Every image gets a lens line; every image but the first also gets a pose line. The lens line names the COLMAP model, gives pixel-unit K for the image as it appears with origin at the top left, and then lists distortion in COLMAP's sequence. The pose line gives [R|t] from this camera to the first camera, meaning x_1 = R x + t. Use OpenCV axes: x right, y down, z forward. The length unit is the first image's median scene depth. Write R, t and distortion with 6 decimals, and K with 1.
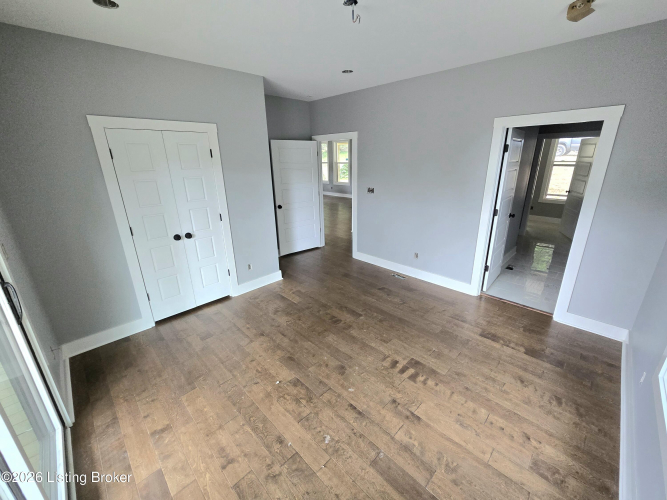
lens RADIAL K [[273.5, 0, 338.2], [0, 273.5, 247.2], [0, 0, 1]] dist [-0.000271, 0.000879]
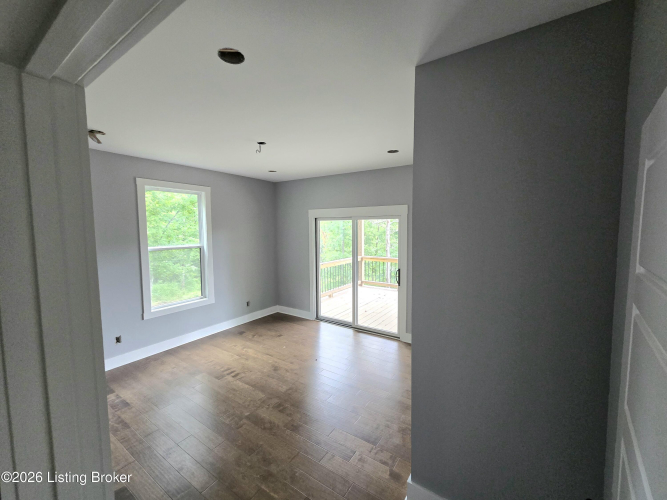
lens RADIAL K [[273.5, 0, 338.2], [0, 273.5, 247.2], [0, 0, 1]] dist [-0.000271, 0.000879]
pose [[-0.981680, 0.035258, -0.187245, -0.058160], [-0.038119, 0.926520, 0.374309, -0.652647], [0.186684, 0.374590, -0.908203, 1.986800]]
